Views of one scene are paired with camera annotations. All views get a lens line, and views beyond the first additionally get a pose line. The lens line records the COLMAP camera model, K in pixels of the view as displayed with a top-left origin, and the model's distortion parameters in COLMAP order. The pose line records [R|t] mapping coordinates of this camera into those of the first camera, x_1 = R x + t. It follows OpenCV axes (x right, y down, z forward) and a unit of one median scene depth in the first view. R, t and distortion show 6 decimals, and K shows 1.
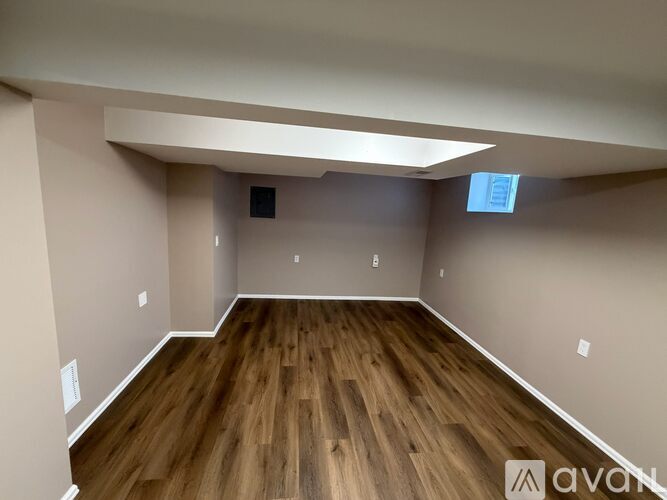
lens RADIAL K [[268.0, 0, 331.3], [0, 268.0, 248.2], [0, 0, 1]] dist [0.001136, 0.000141]
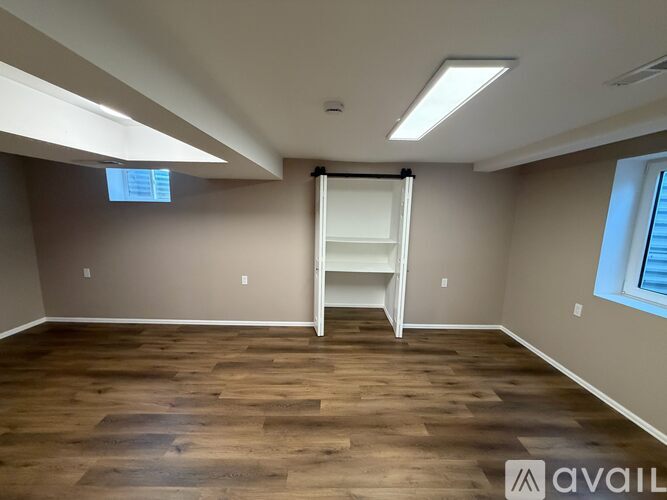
lens RADIAL K [[268.0, 0, 330.9], [0, 268.0, 250.4], [0, 0, 1]] dist [0.001136, 0.000141]
pose [[0.122060, -0.218481, 0.968177, -0.465420], [0.141279, 0.969363, 0.200938, -0.061289], [-0.982416, 0.112257, 0.149187, 0.133403]]
